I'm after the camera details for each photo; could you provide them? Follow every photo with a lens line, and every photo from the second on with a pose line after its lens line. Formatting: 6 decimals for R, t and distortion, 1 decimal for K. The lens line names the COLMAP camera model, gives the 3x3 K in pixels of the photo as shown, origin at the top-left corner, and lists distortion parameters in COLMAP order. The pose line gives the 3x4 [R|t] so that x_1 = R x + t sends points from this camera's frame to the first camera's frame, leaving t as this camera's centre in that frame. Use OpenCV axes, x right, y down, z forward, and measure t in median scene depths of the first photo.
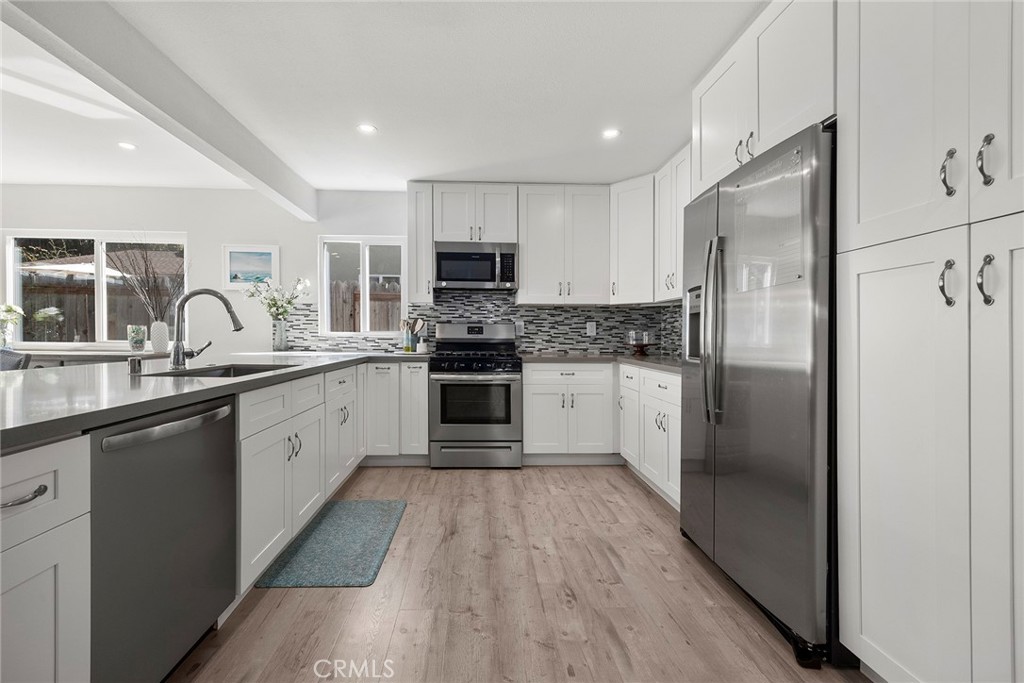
lens RADIAL K [[437.4, 0, 480.5], [0, 437.4, 344.3], [0, 0, 1]] dist [0.009407, -0.000083]
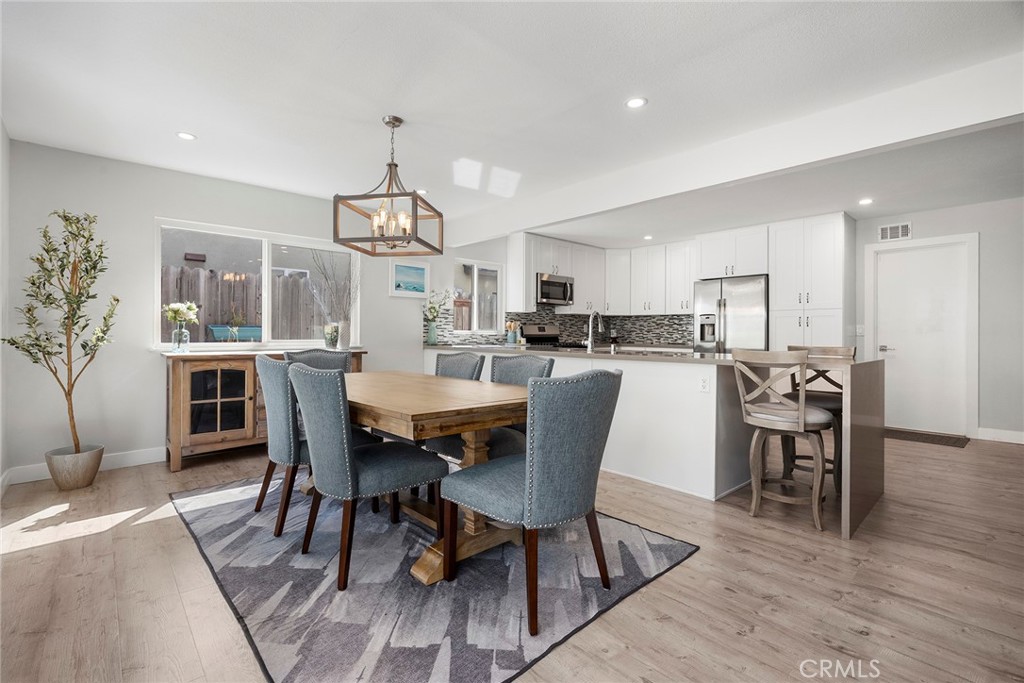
lens RADIAL K [[456.5, 0, 532.2], [0, 456.5, 329.2], [0, 0, 1]] dist [-0.003031, 0.000422]
pose [[0.742385, -0.001967, 0.669971, -1.174290], [0.016193, 0.999756, -0.015008, -0.009006], [-0.669778, 0.021991, 0.742236, -0.187496]]
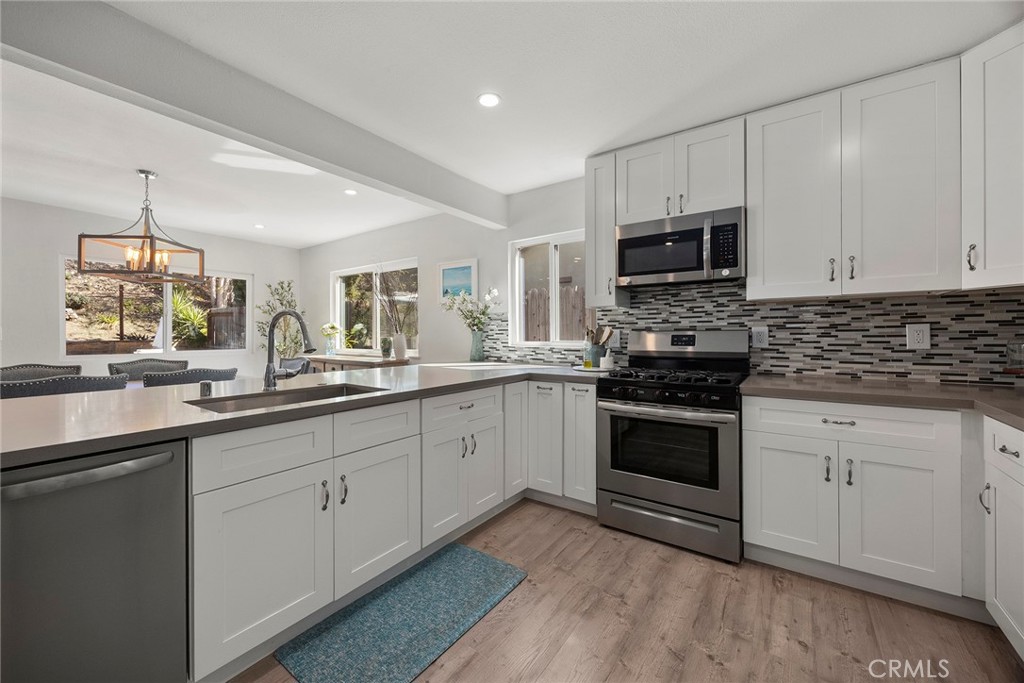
lens RADIAL K [[391.5, 0, 499.8], [0, 391.5, 340.7], [0, 0, 1]] dist [-0.000601, 0.000533]
pose [[0.792730, -0.000785, -0.609572, 0.148627], [-0.002834, 0.999984, -0.004973, -0.028527], [0.609566, 0.005670, 0.792715, 0.319643]]
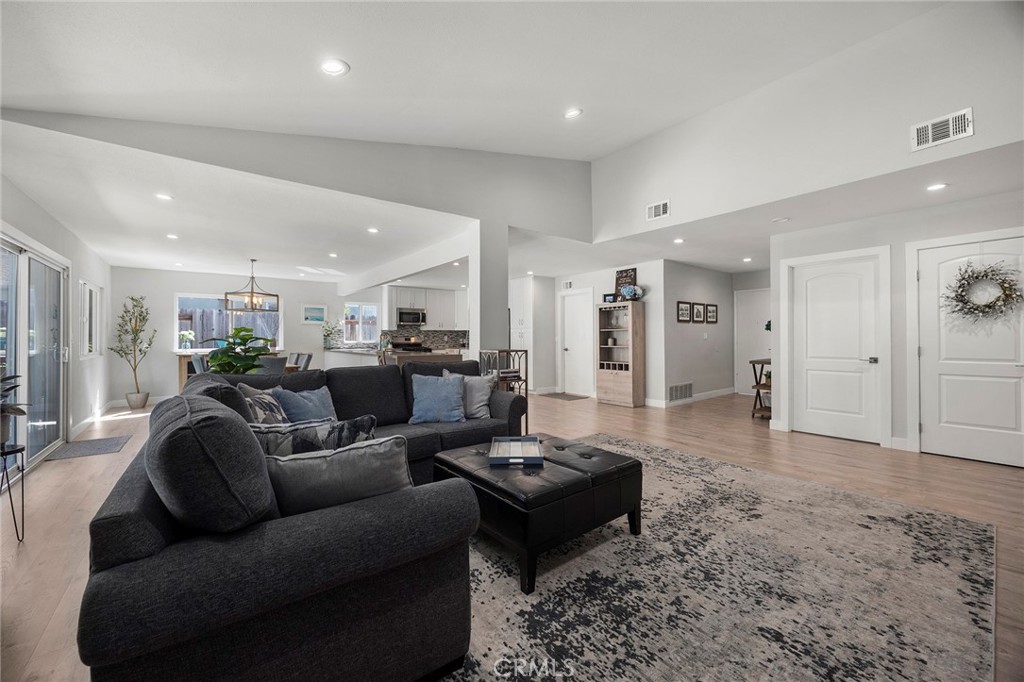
lens RADIAL K [[391.5, 0, 533.0], [0, 391.5, 335.8], [0, 0, 1]] dist [-0.000601, 0.000533]
pose [[0.777412, -0.010774, 0.628899, -0.971651], [0.024368, 0.999619, -0.012998, -0.004484], [-0.628519, 0.025430, 0.777378, -1.424358]]
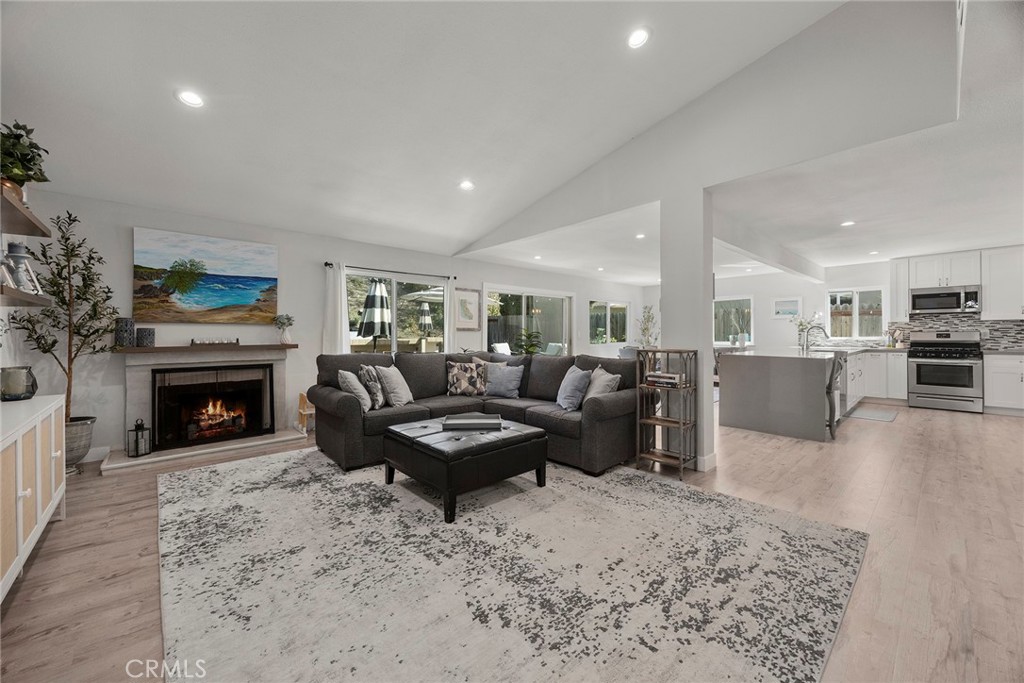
lens RADIAL K [[391.5, 0, 497.9], [0, 391.5, 340.0], [0, 0, 1]] dist [-0.000601, 0.000533]
pose [[0.648371, -0.001402, -0.761323, 0.026177], [-0.004282, 0.999976, -0.005489, 0.000890], [0.761313, 0.006819, 0.648349, -1.405843]]
